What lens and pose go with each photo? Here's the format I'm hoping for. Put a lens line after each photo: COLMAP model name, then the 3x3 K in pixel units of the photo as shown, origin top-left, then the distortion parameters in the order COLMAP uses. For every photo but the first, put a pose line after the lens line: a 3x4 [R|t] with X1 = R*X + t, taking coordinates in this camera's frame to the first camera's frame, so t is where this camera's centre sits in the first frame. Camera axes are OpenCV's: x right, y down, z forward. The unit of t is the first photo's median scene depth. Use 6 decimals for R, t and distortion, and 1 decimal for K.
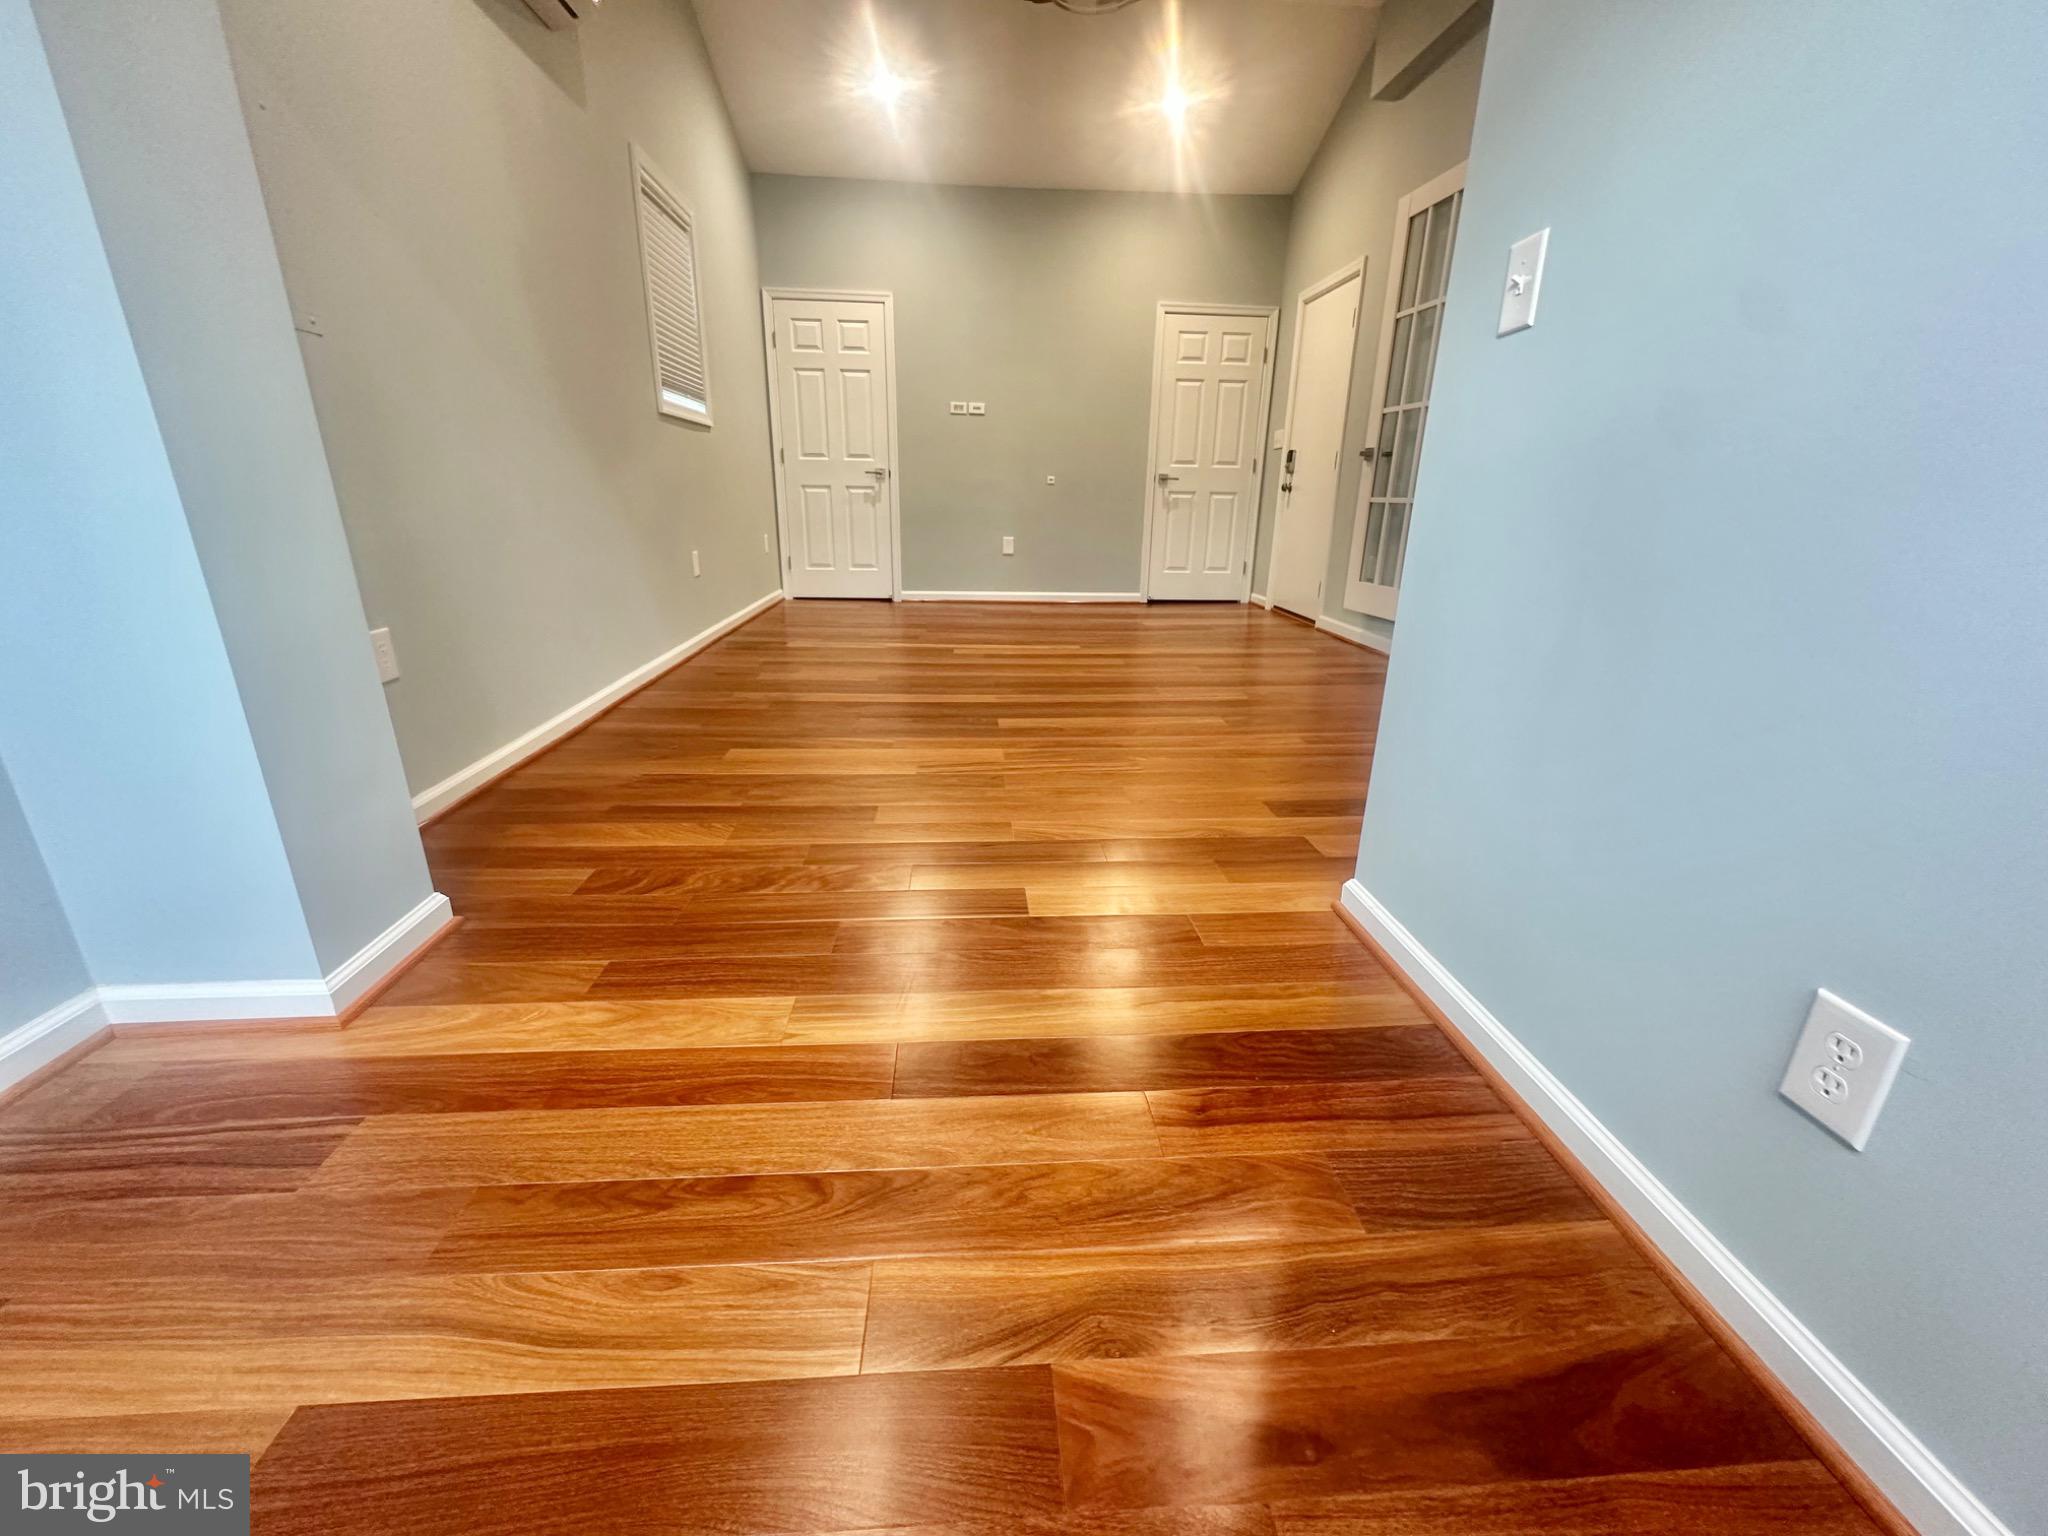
lens RADIAL K [[814.8, 0, 1024.0], [0, 814.8, 768.0], [0, 0, 1]] dist [-0.004817, 0.000236]
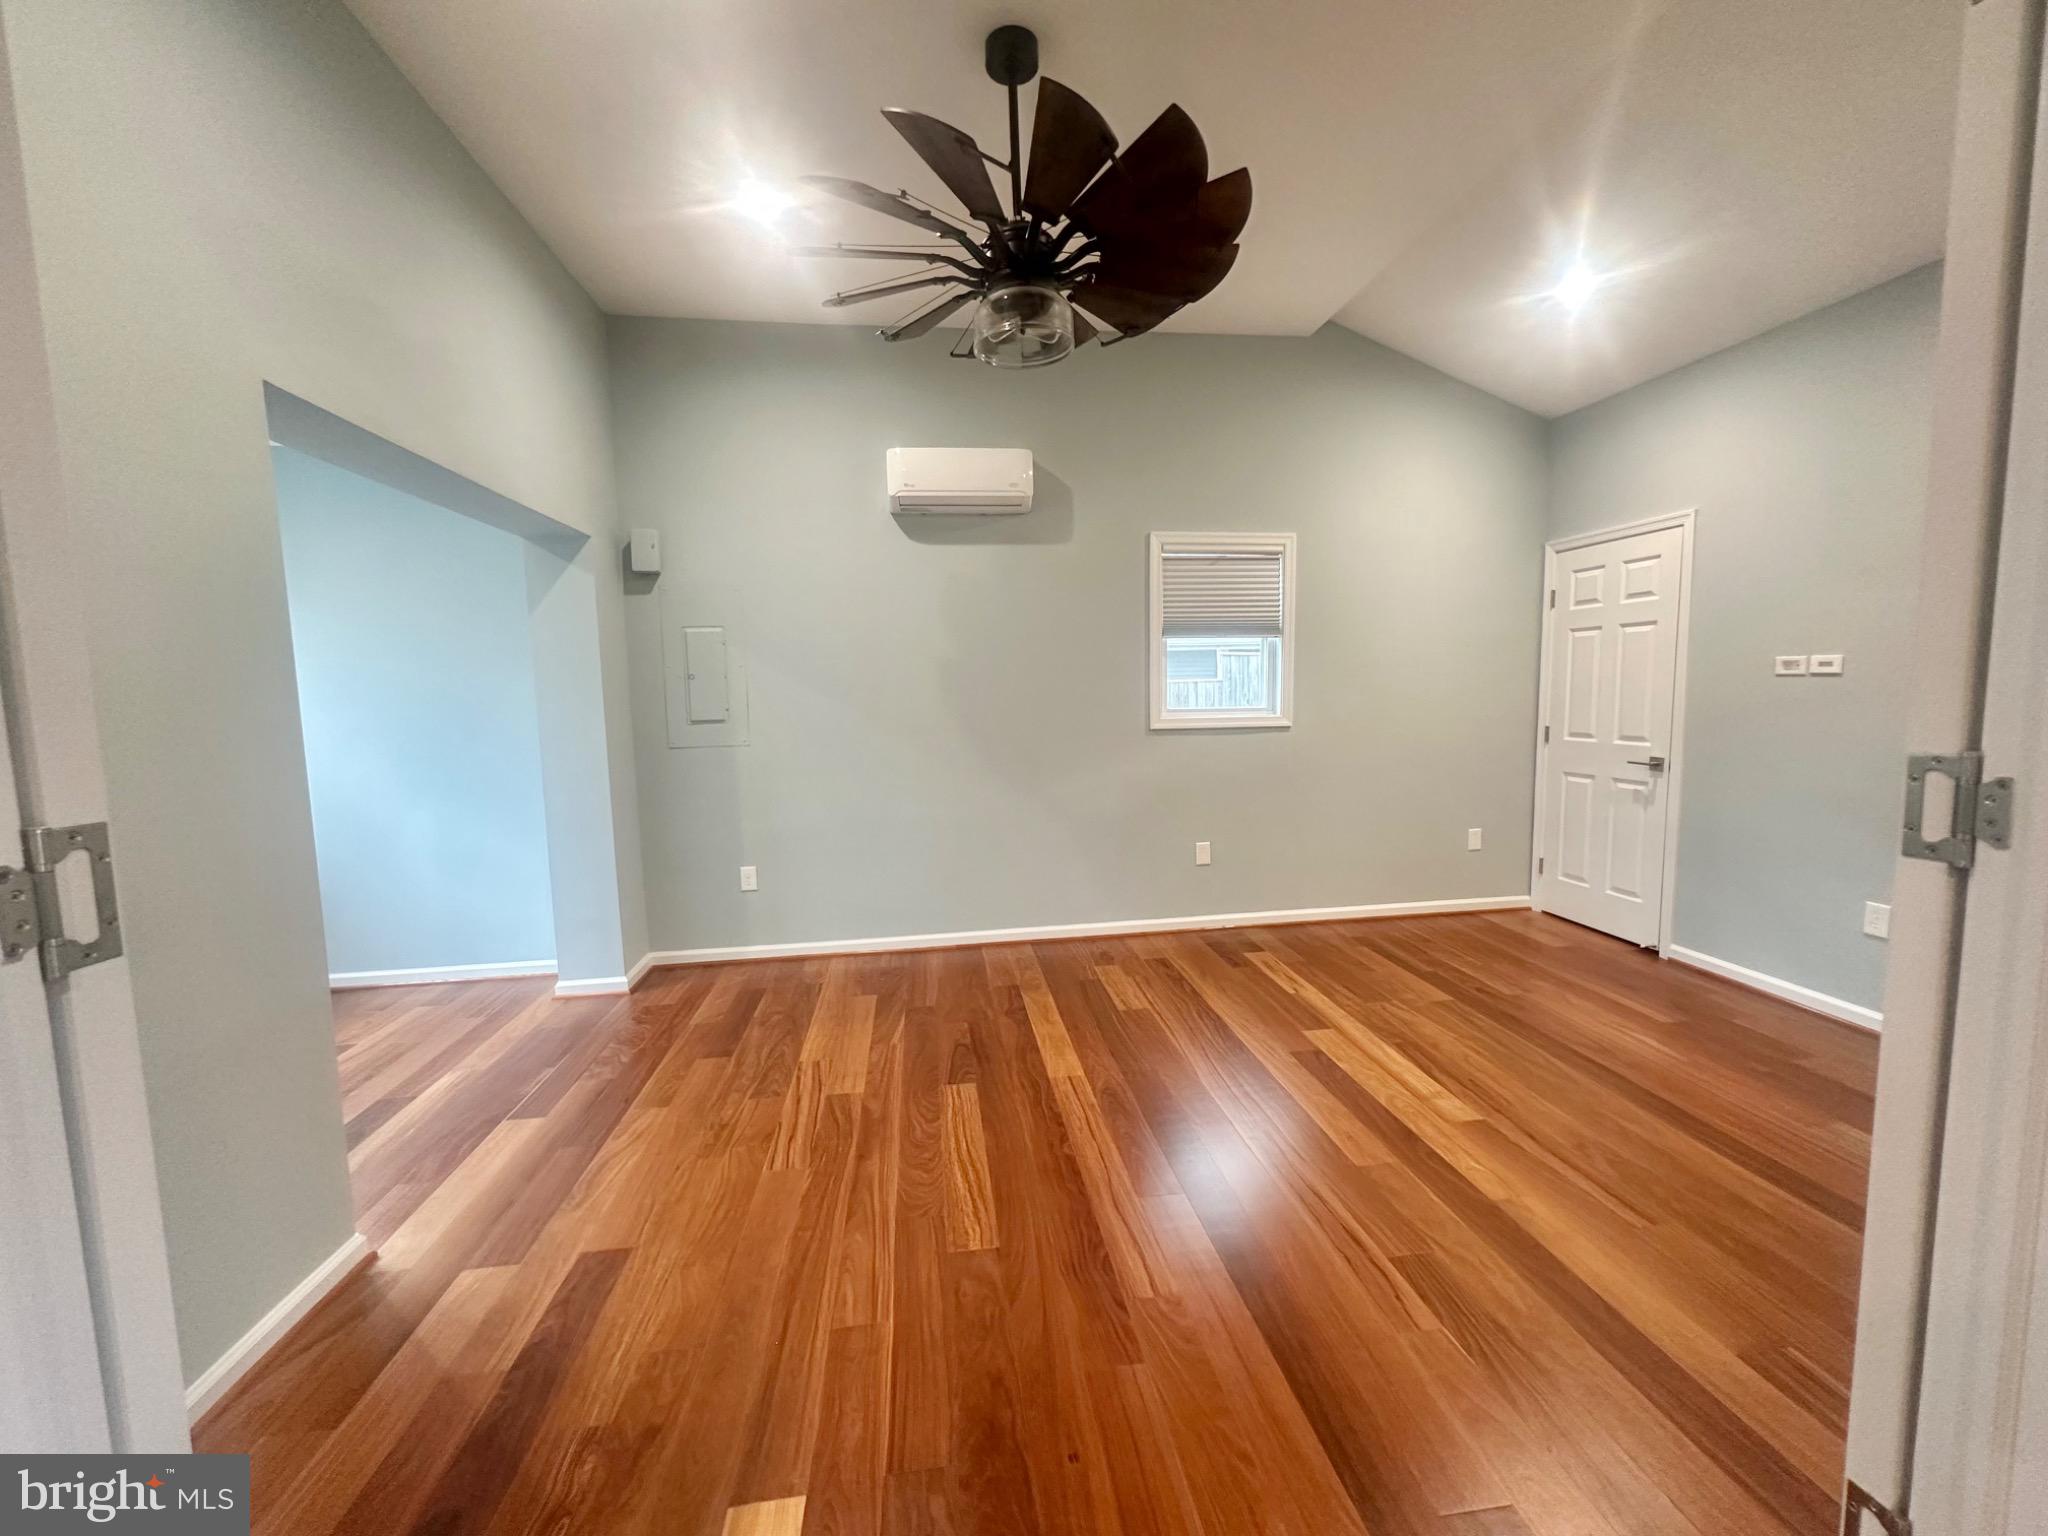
lens RADIAL K [[816.3, 0, 1023.5], [0, 816.3, 769.9], [0, 0, 1]] dist [-0.004781, 0.000574]
pose [[0.054483, 0.078241, -0.995445, 0.947899], [-0.297107, 0.953041, 0.058647, -0.515873], [0.953289, 0.292558, 0.075171, 0.981489]]
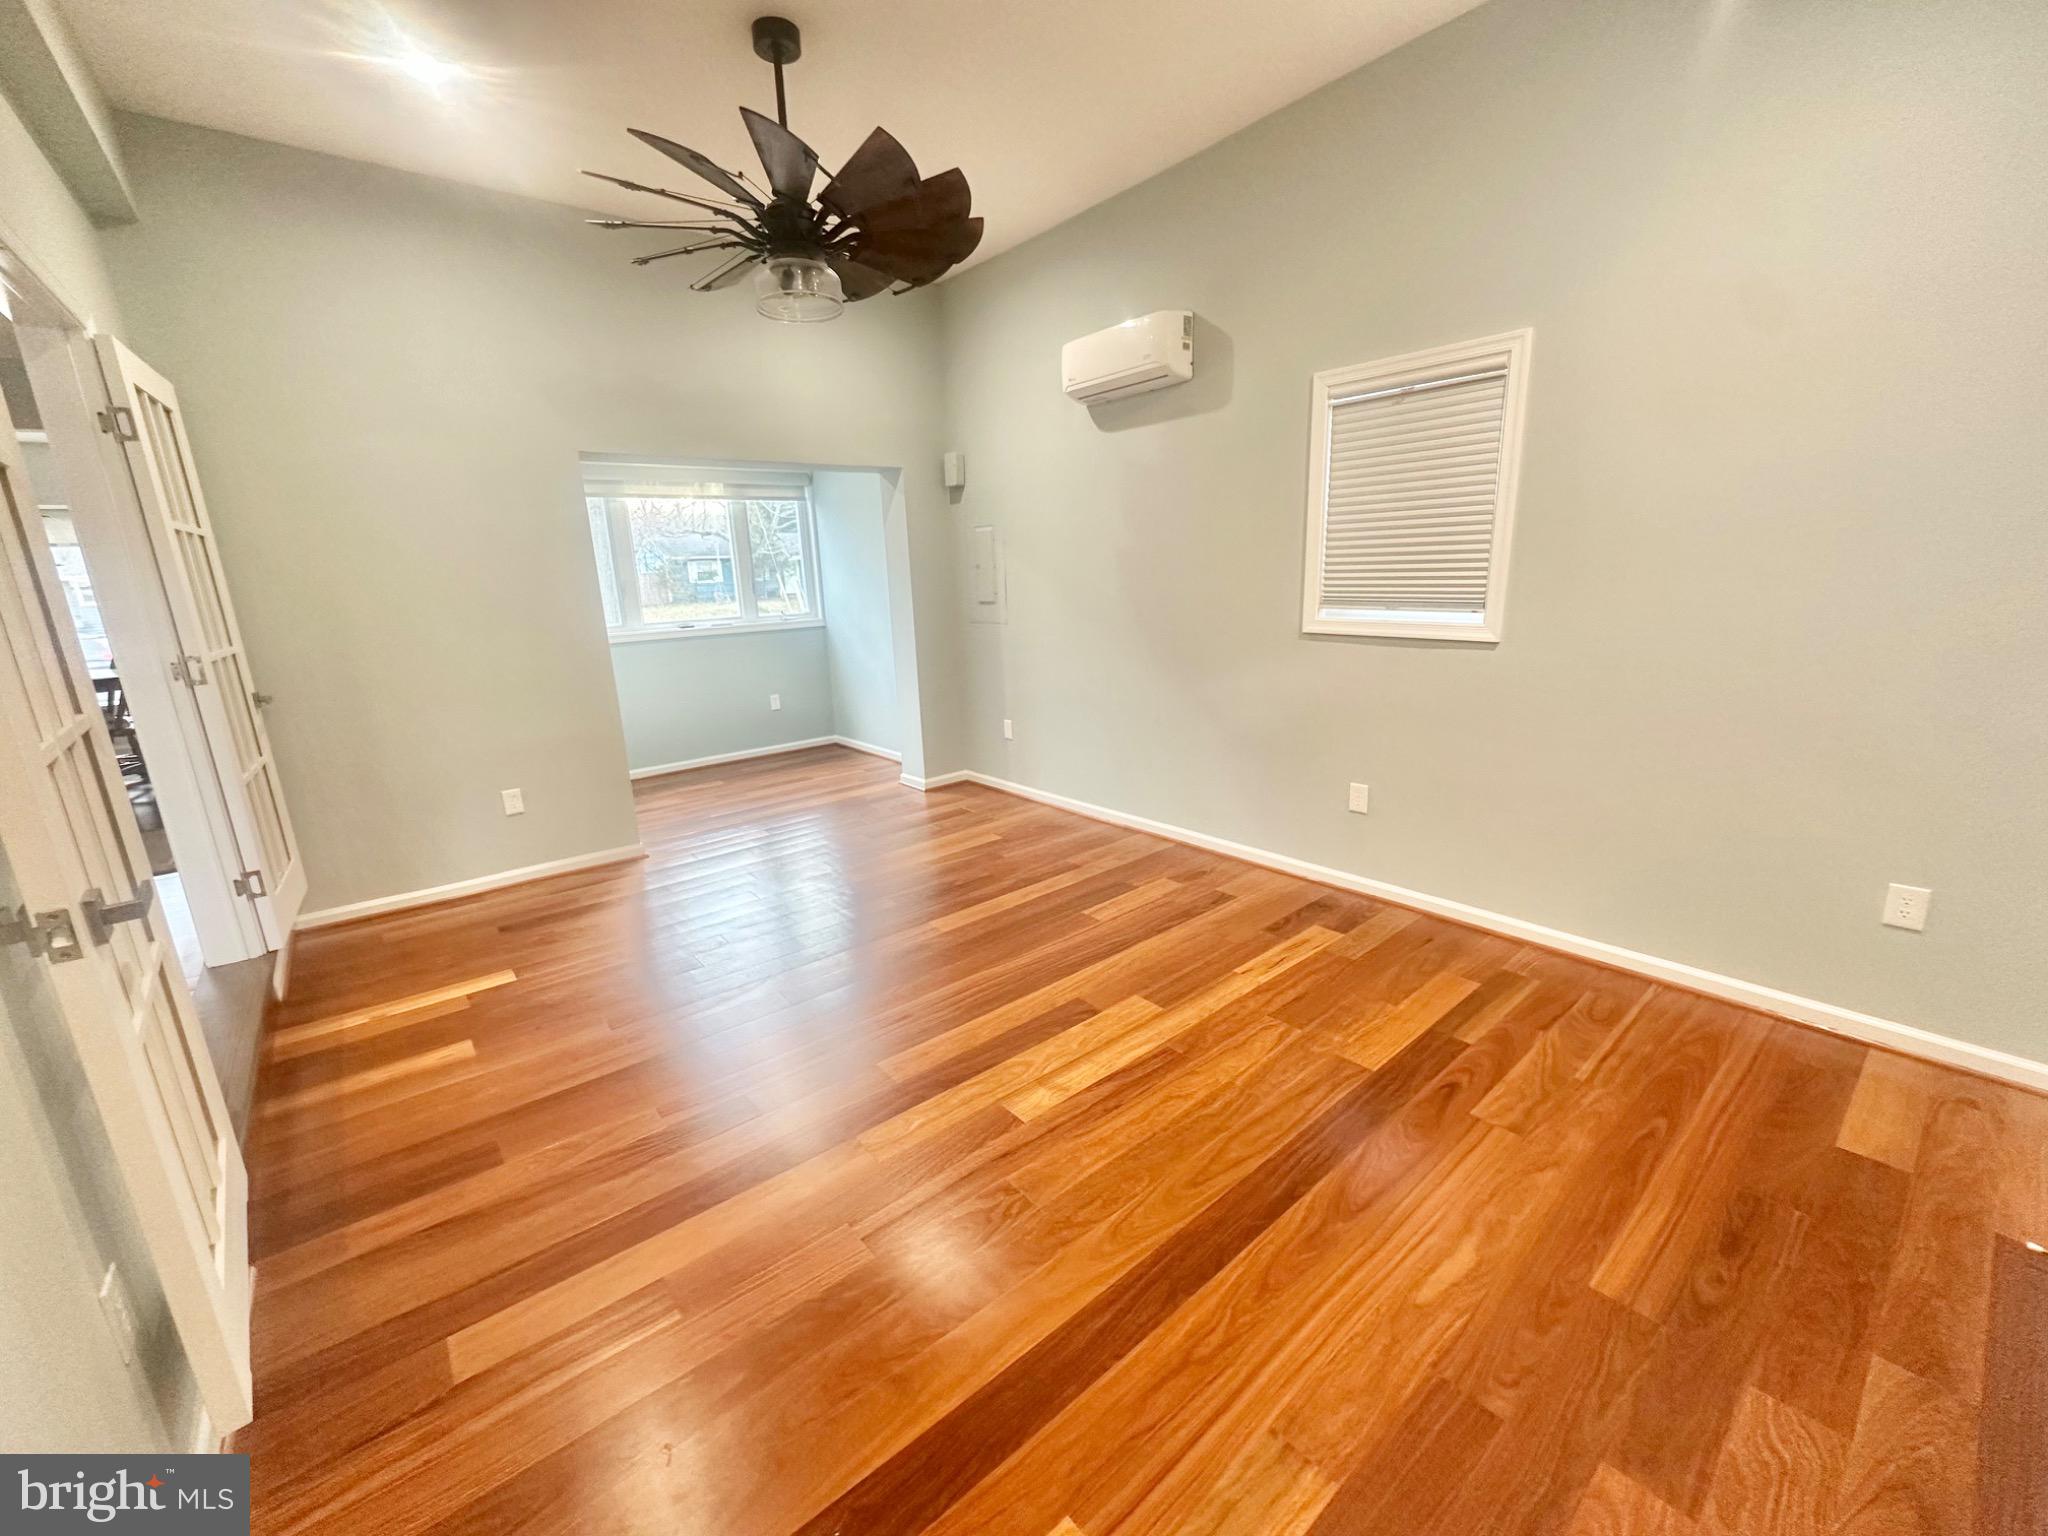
lens RADIAL K [[814.8, 0, 1024.0], [0, 814.8, 768.0], [0, 0, 1]] dist [-0.004817, 0.000236]
pose [[-0.815748, 0.155714, -0.557053, 0.495196], [-0.160216, 0.864566, 0.476295, -0.917302], [0.555775, 0.477786, -0.680320, 2.018420]]
